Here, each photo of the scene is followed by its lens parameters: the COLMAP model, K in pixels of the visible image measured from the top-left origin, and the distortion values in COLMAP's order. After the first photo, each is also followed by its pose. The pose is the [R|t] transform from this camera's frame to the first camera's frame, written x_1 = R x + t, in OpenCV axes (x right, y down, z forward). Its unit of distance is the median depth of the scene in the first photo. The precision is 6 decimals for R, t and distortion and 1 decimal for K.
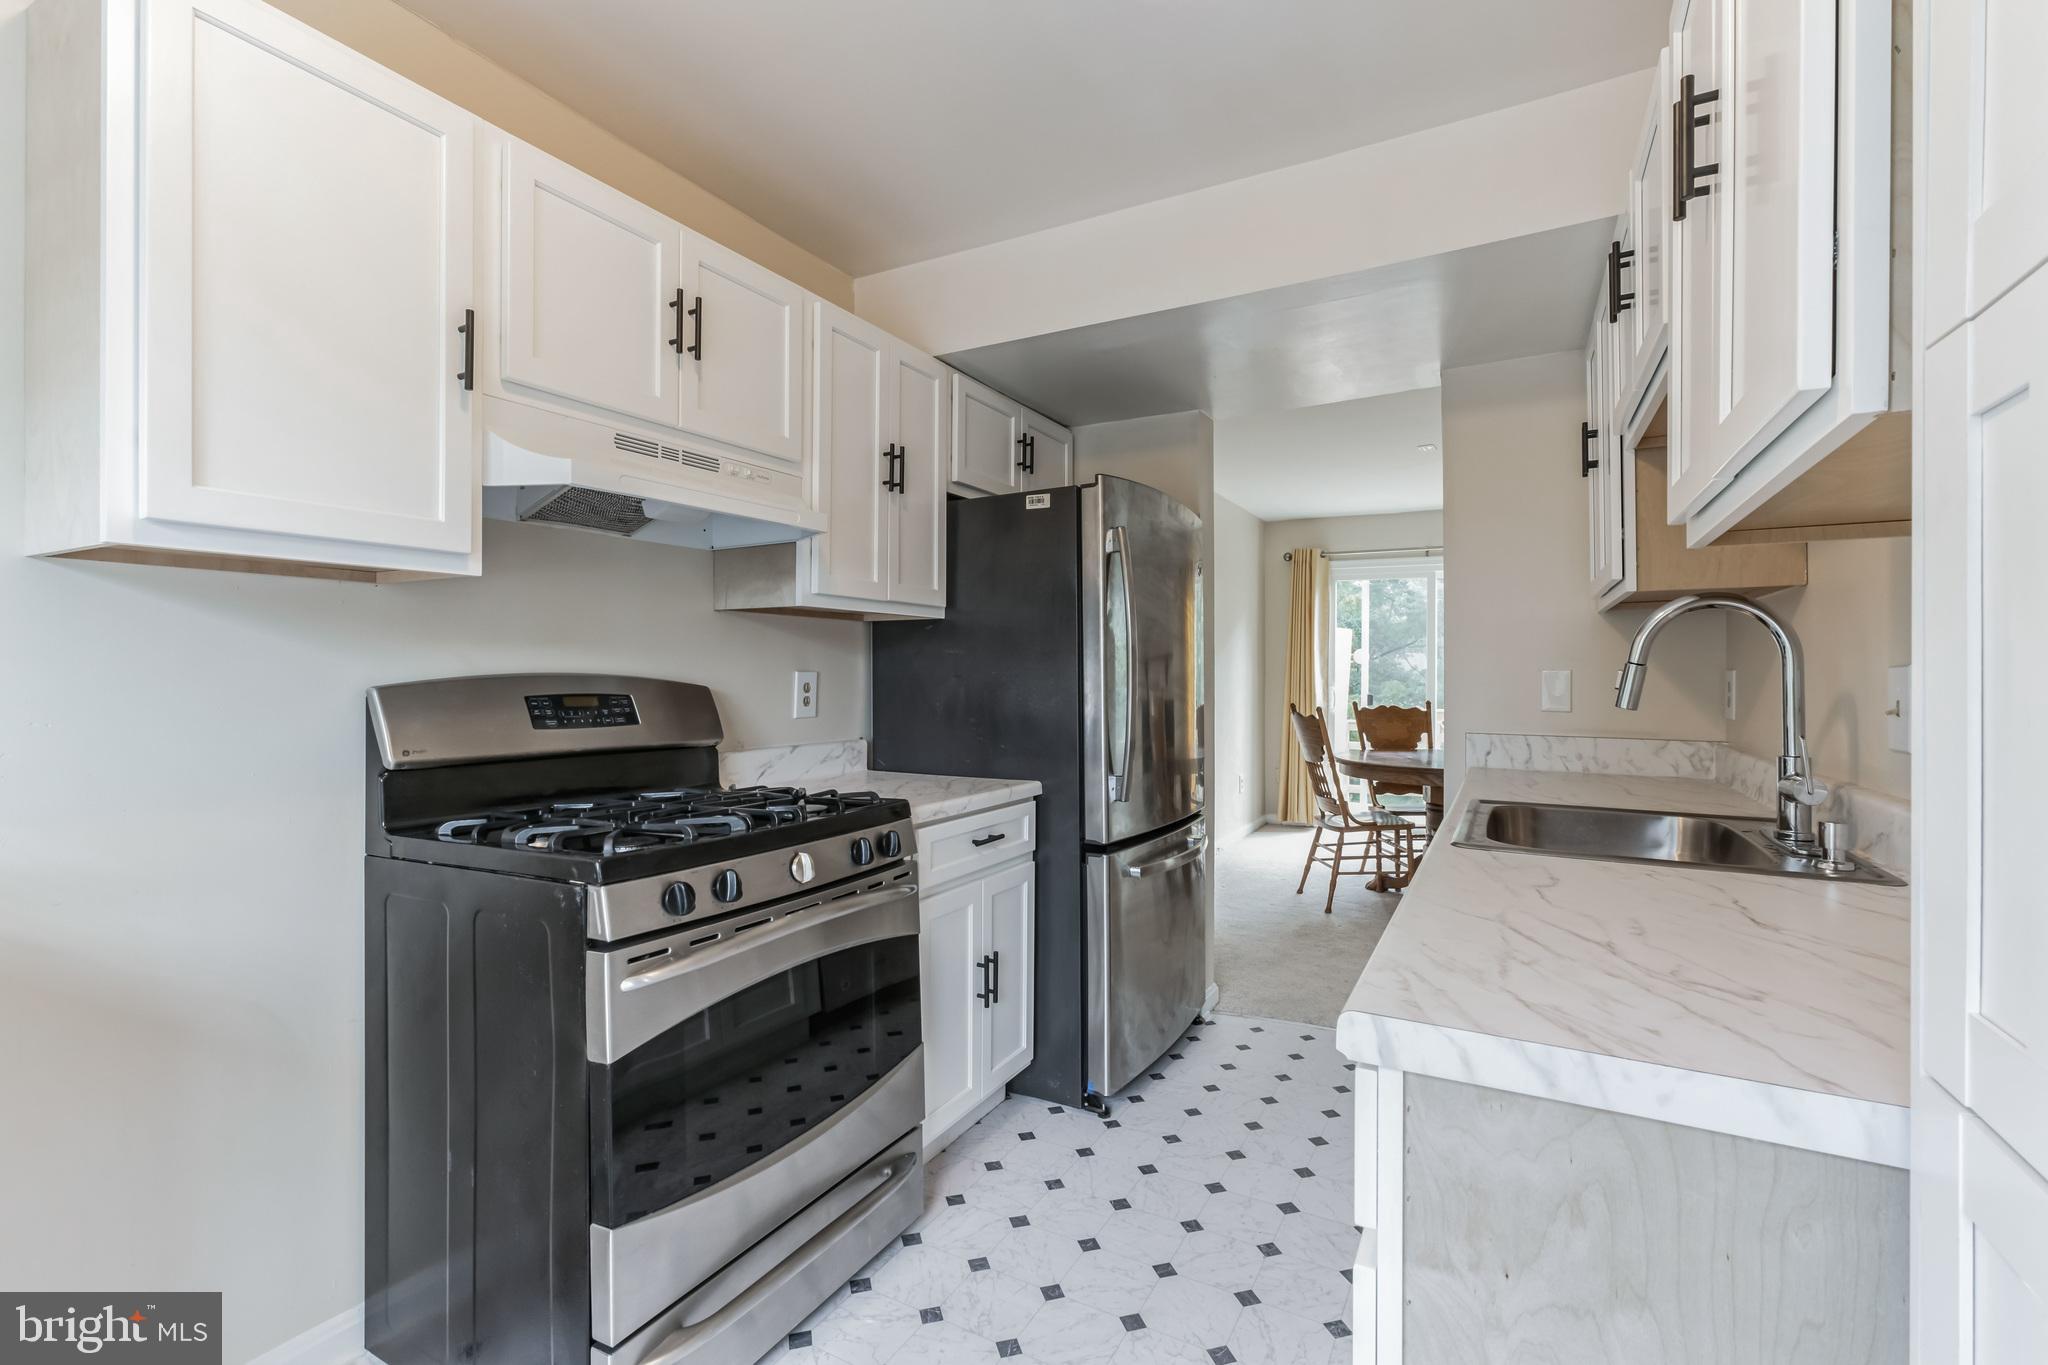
lens RADIAL K [[909.8, 0, 1024.9], [0, 909.8, 675.3], [0, 0, 1]] dist [-0.022436, 0.012830]
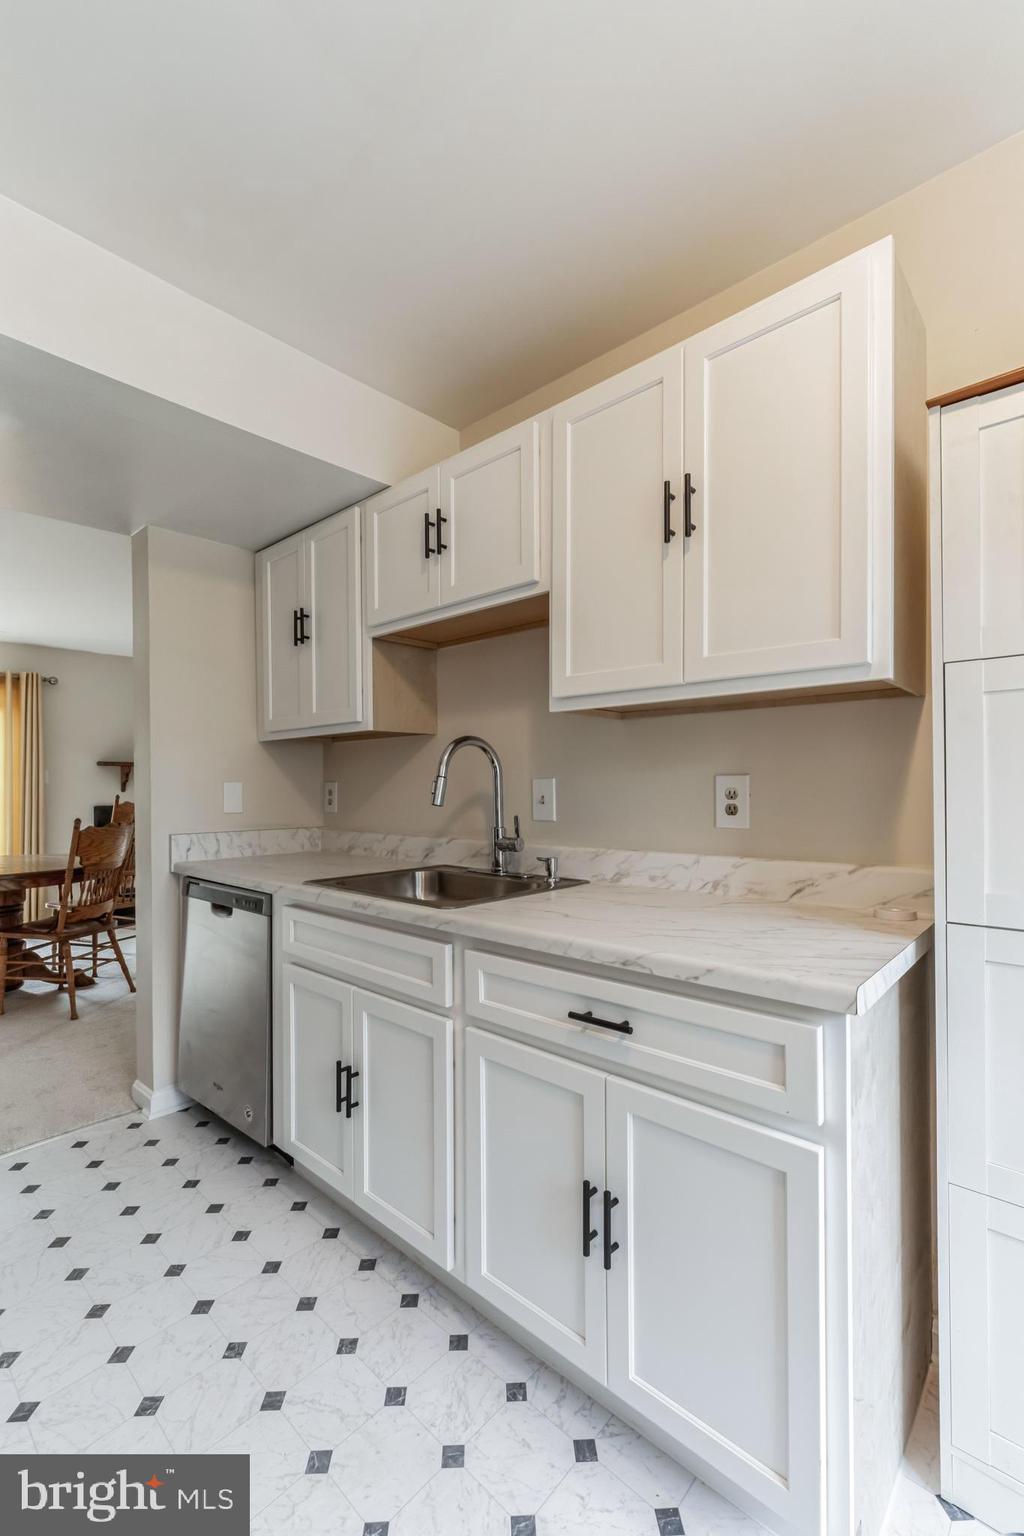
lens RADIAL K [[657.6, 0, 507.7], [0, 657.6, 787.6], [0, 0, 1]] dist [-0.022357, 0.014018]
pose [[0.237401, -0.008945, 0.971370, -0.284511], [0.009126, 0.999934, 0.006977, -0.001351], [-0.971369, 0.007209, 0.237467, 0.404498]]
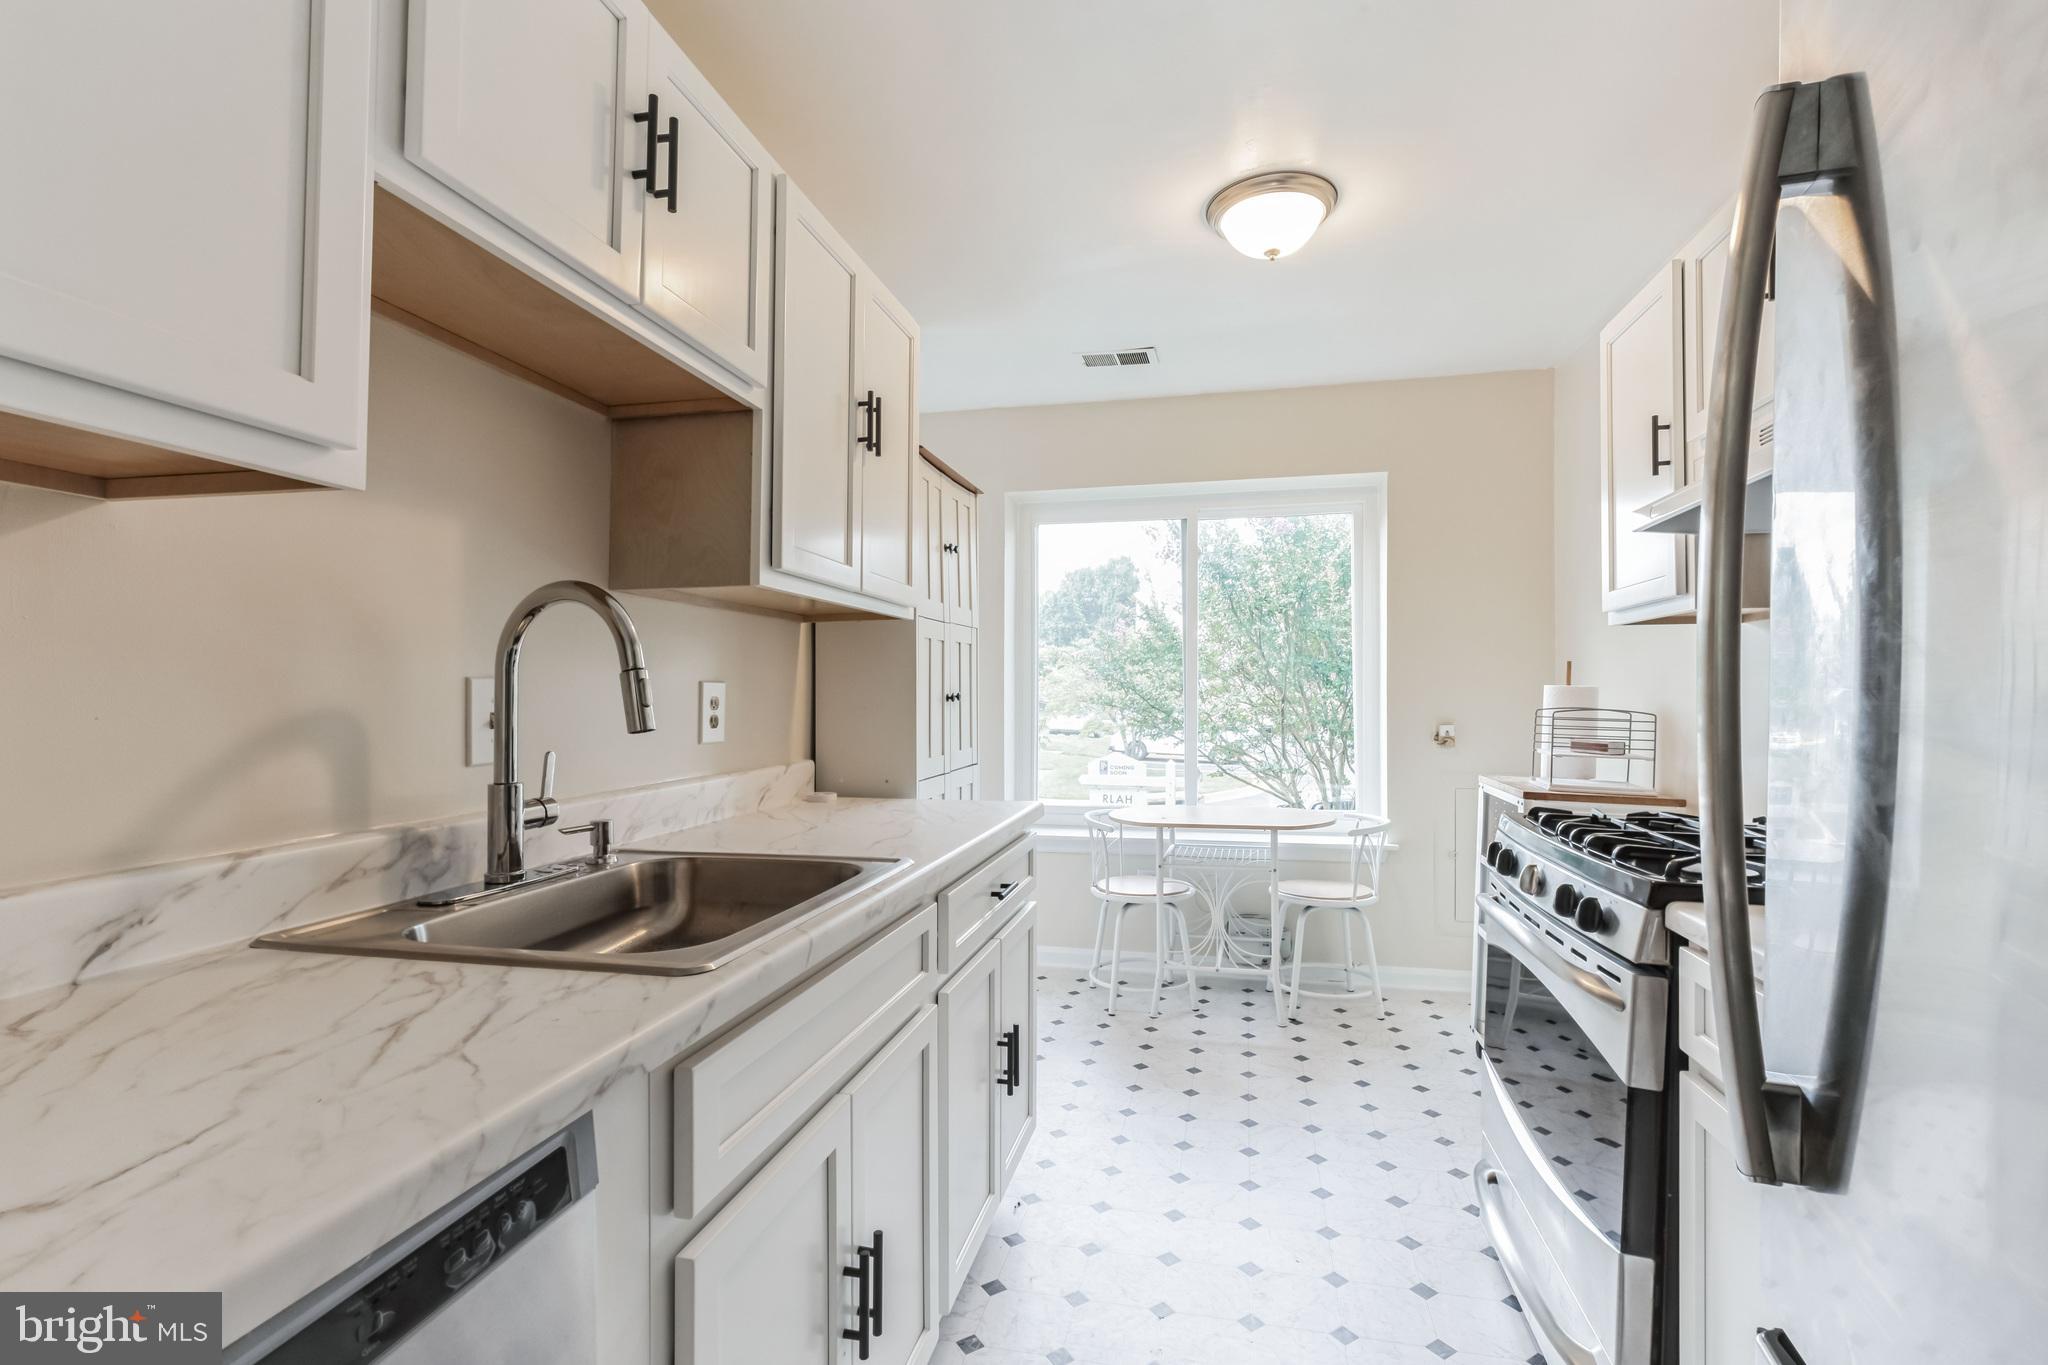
lens RADIAL K [[909.8, 0, 1024.9], [0, 909.8, 675.3], [0, 0, 1]] dist [-0.022436, 0.012830]
pose [[-0.961306, -0.010221, -0.275294, 0.380165], [-0.004481, 0.999759, -0.021472, 0.002983], [0.275448, -0.019408, -0.961120, 1.194027]]
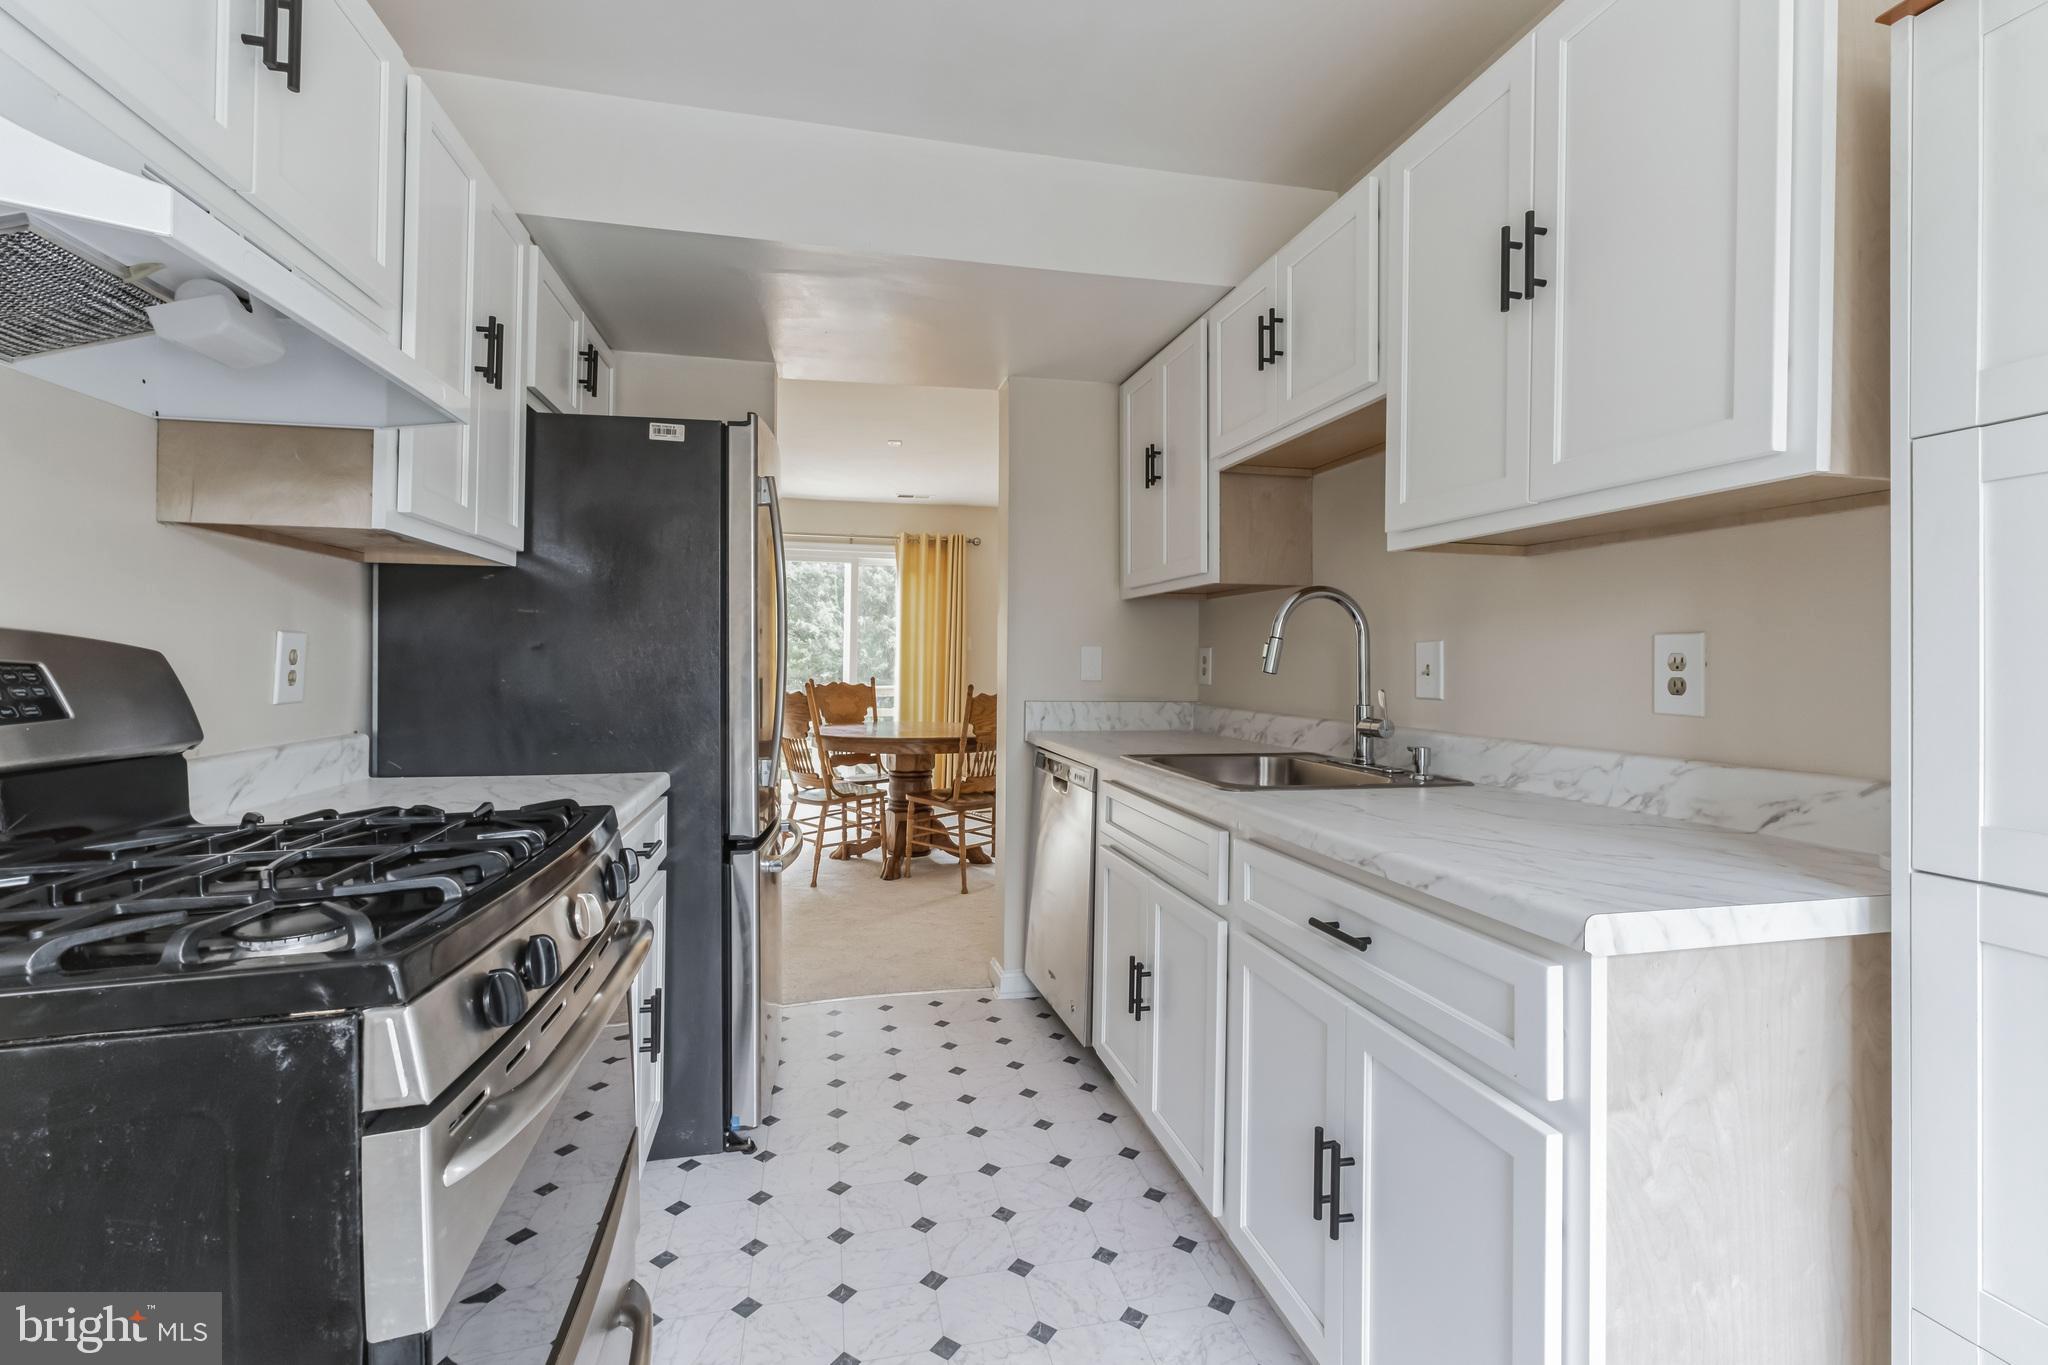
lens RADIAL K [[894.8, 0, 1024.4], [0, 894.8, 653.7], [0, 0, 1]] dist [-0.032749, 0.022965]
pose [[0.743440, 0.009033, 0.668742, -0.294877], [-0.006770, 0.999959, -0.005980, 0.012675], [-0.668769, -0.000082, 0.743470, 0.193833]]
